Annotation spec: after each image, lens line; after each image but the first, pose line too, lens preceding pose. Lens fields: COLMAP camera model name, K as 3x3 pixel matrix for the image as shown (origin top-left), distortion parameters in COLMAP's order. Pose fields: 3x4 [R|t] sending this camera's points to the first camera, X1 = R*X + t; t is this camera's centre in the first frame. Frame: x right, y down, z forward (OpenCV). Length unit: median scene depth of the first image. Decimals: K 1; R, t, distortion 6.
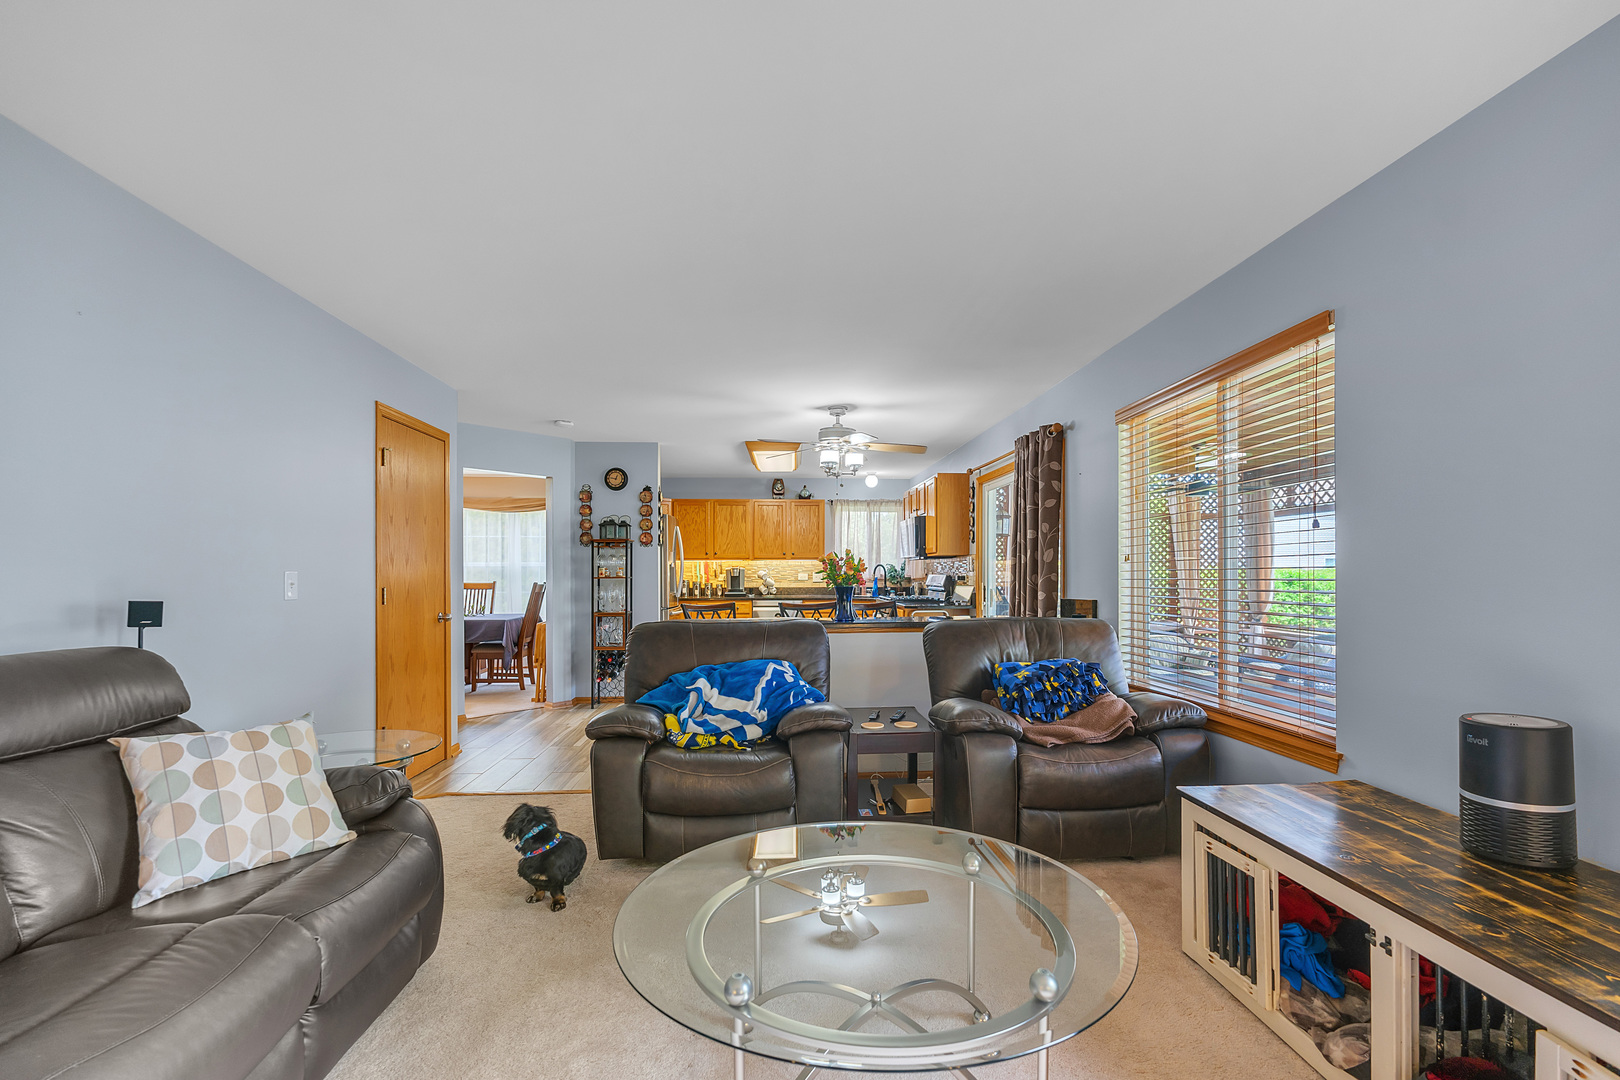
lens RADIAL K [[734.5, 0, 808.9], [0, 734.5, 556.1], [0, 0, 1]] dist [-0.004558, 0.001713]
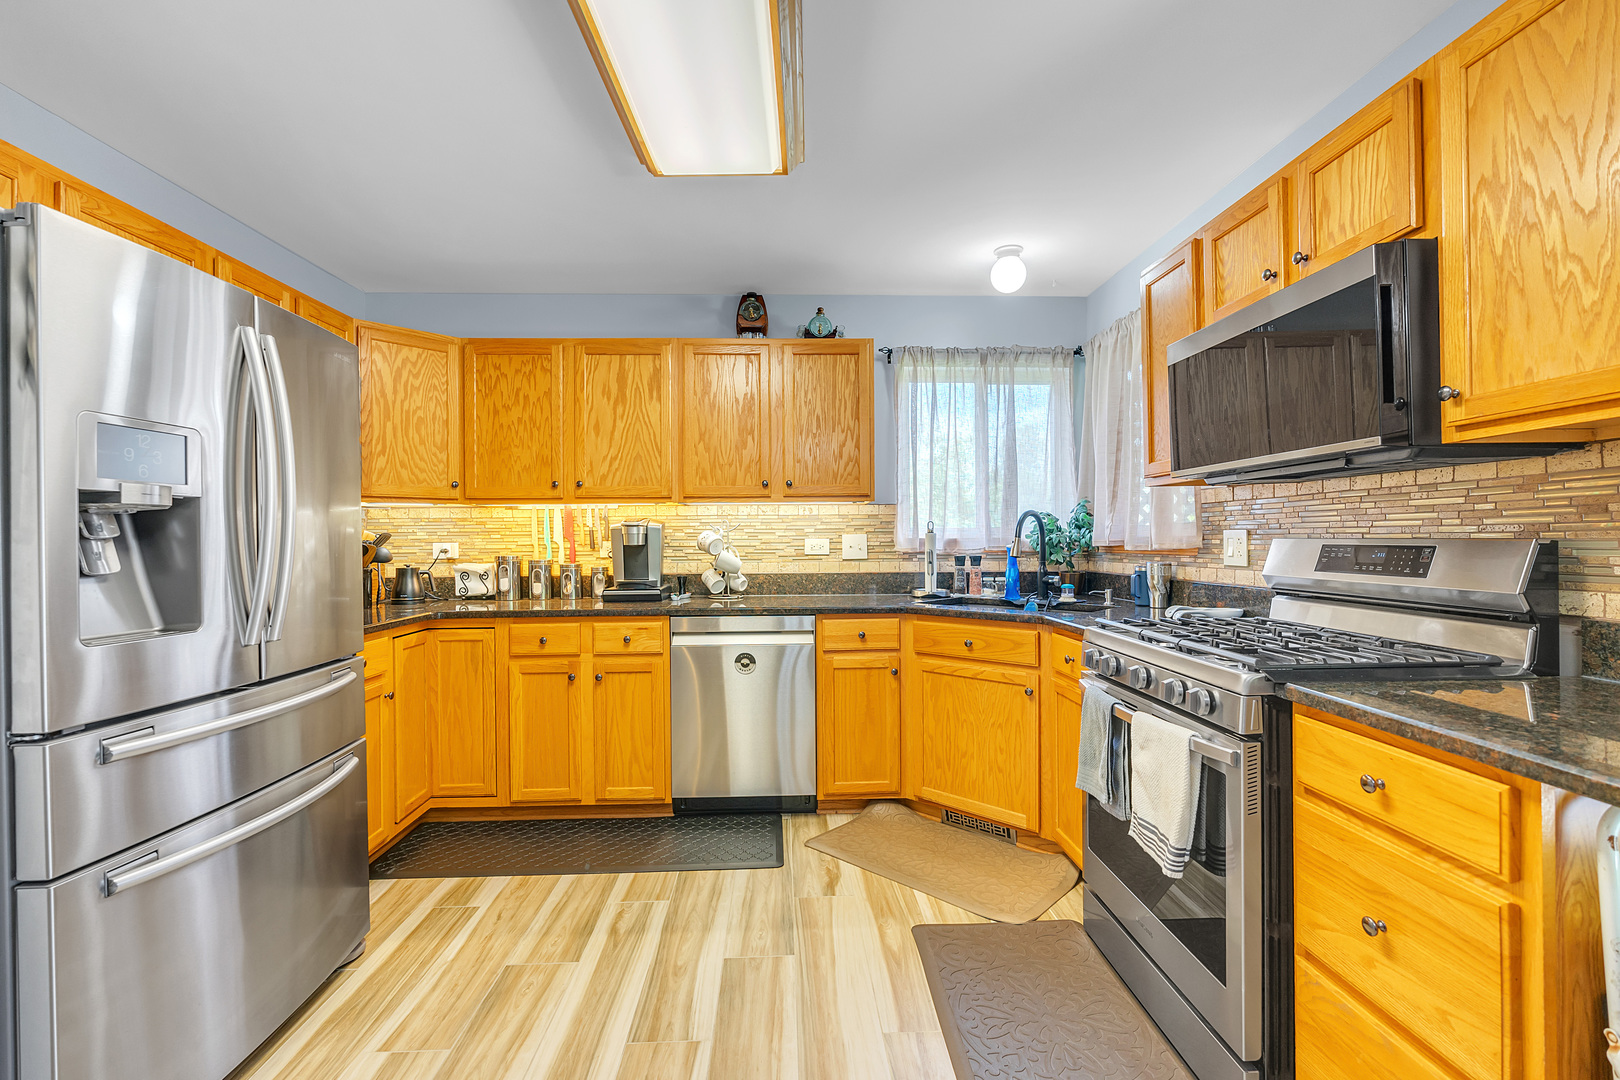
lens RADIAL K [[734.5, 0, 811.6], [0, 734.5, 529.0], [0, 0, 1]] dist [-0.004558, 0.001713]
pose [[0.999713, -0.006984, -0.022902, -0.002112], [0.007192, 0.999934, 0.008991, 0.015910], [0.022838, -0.009153, 0.999697, 0.621947]]
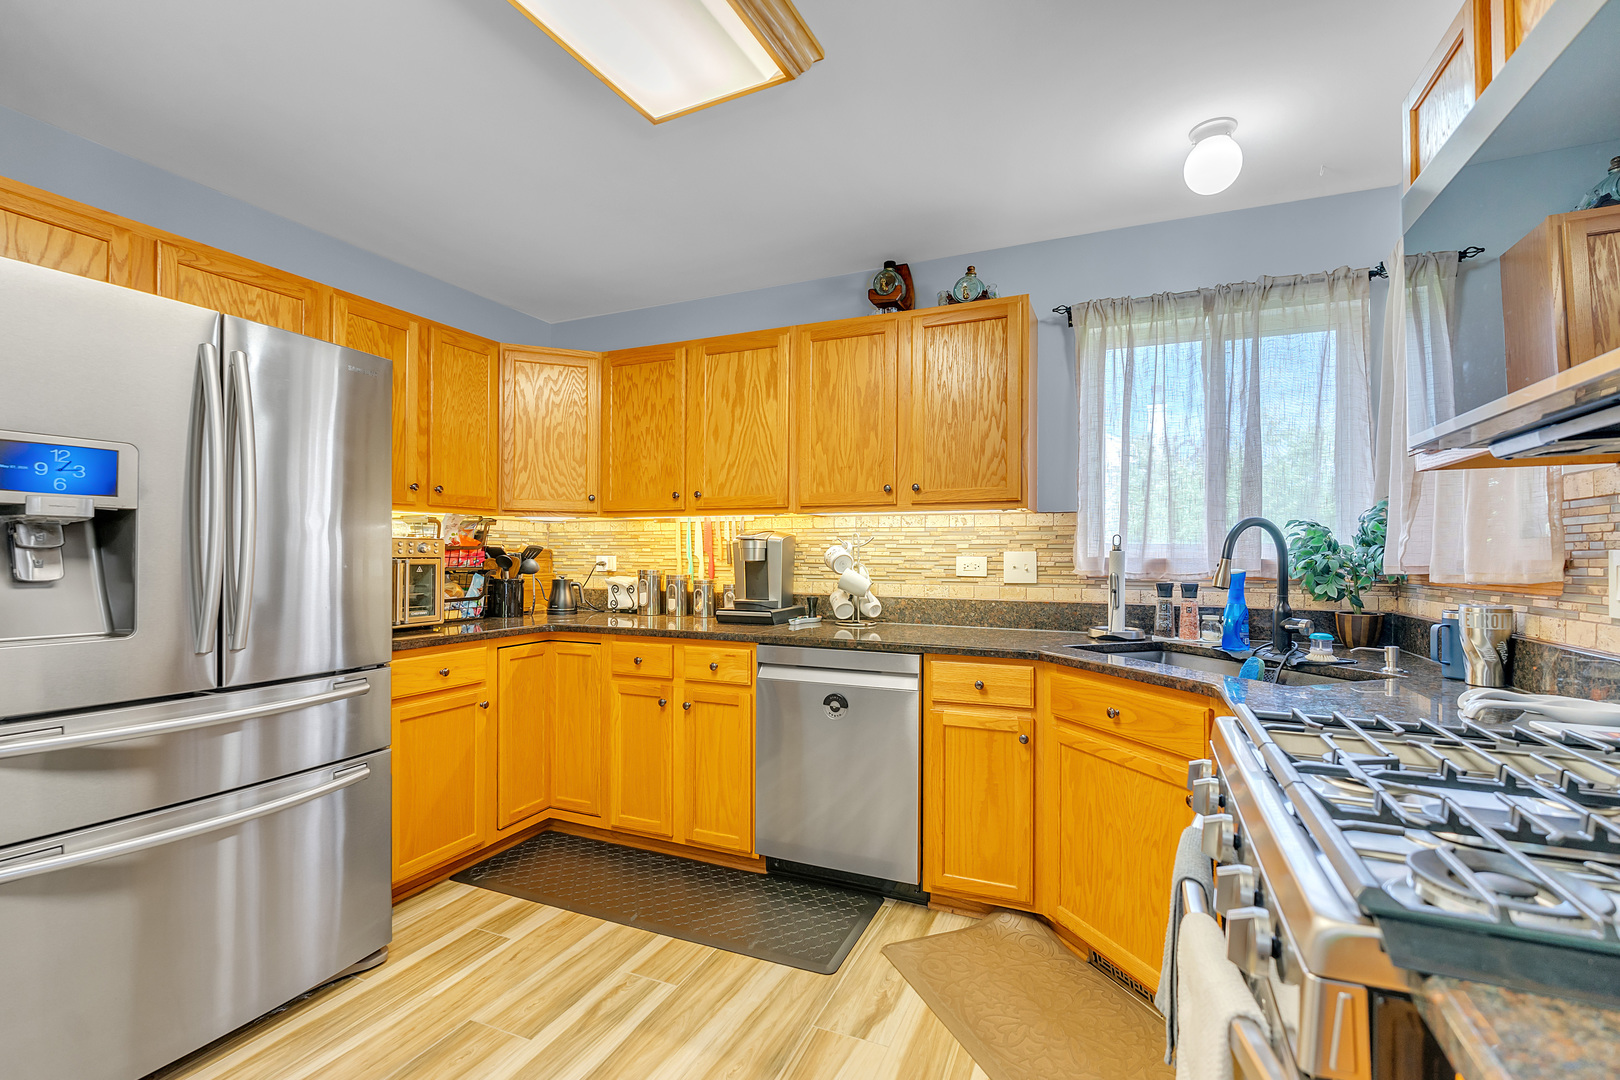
lens RADIAL K [[734.5, 0, 803.6], [0, 734.5, 542.5], [0, 0, 1]] dist [-0.004558, 0.001713]
pose [[0.886583, -0.002392, -0.462563, 0.074625], [0.004727, 0.999981, 0.003890, 0.017125], [0.462545, -0.005635, 0.886578, 0.703967]]
